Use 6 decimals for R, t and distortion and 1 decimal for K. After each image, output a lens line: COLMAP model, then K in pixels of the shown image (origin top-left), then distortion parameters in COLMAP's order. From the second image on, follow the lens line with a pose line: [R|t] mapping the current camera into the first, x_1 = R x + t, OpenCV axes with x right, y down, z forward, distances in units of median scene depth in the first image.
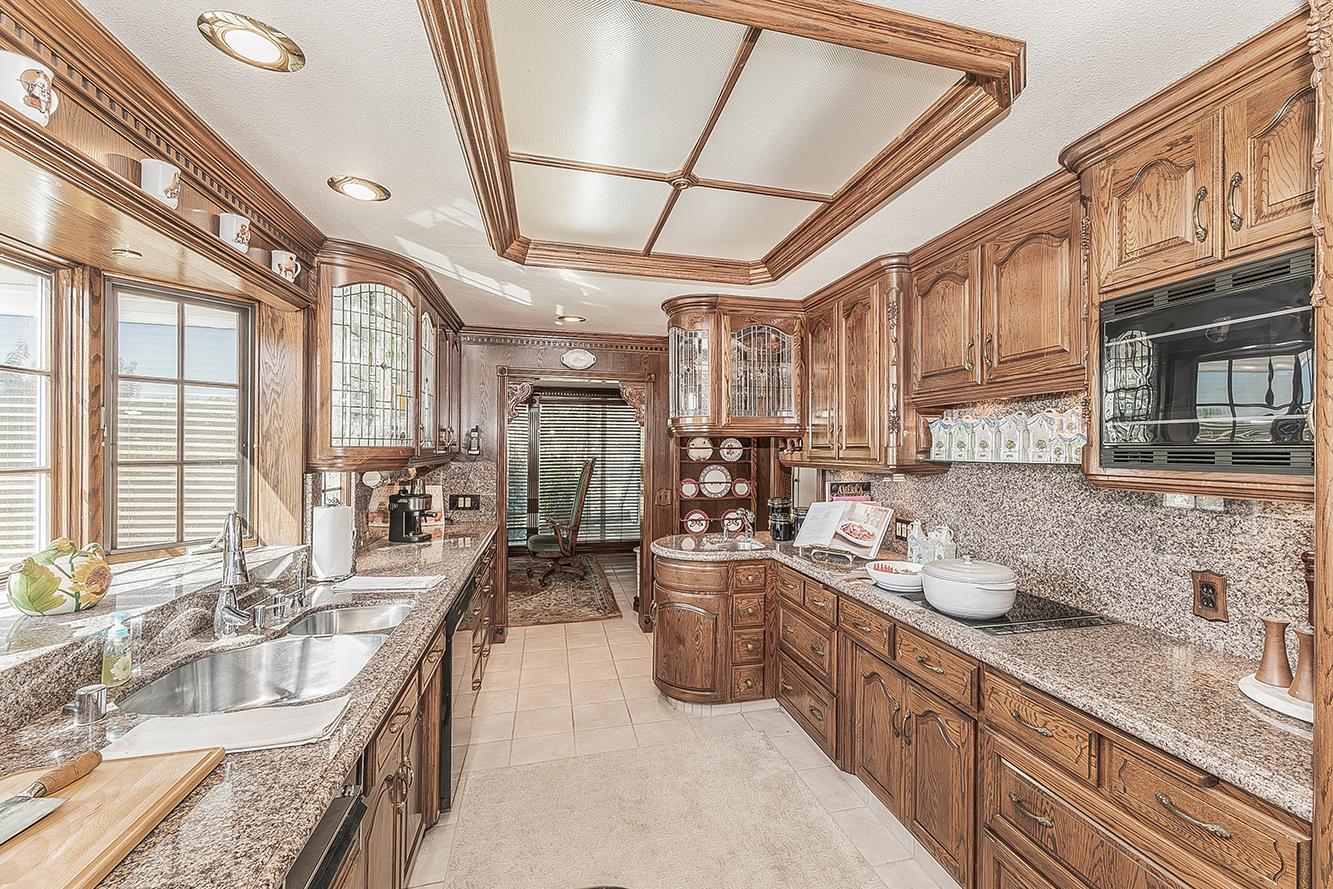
lens RADIAL K [[565.4, 0, 673.3], [0, 565.4, 443.1], [0, 0, 1]] dist [-0.000039, 0.000066]
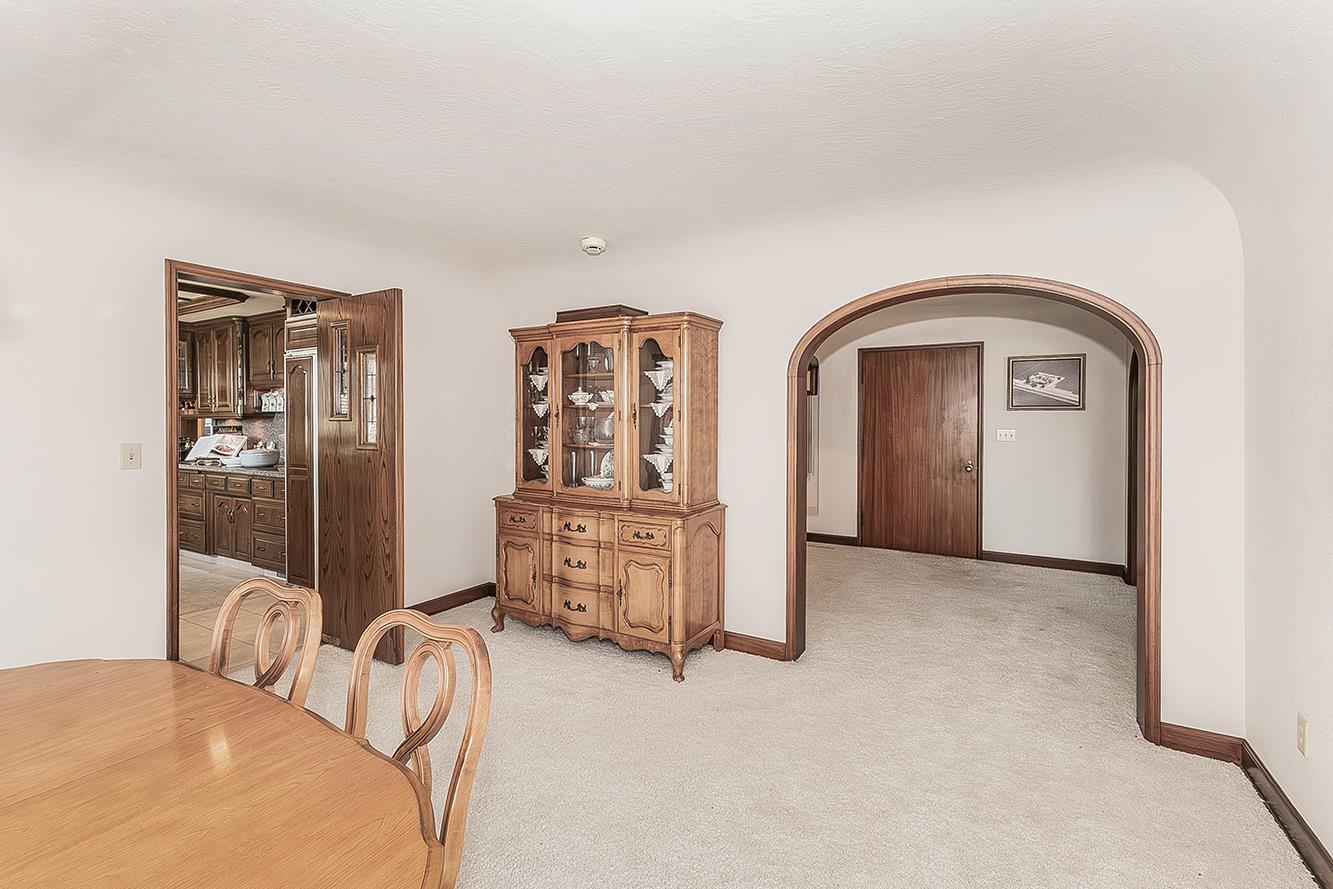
lens RADIAL K [[601.6, 0, 688.2], [0, 601.6, 417.5], [0, 0, 1]] dist [-0.000074, 0.000035]
pose [[0.669053, -0.010822, 0.743136, -0.125148], [-0.003328, 0.999840, 0.017556, 0.004406], [-0.743207, -0.014219, 0.668910, -1.321738]]
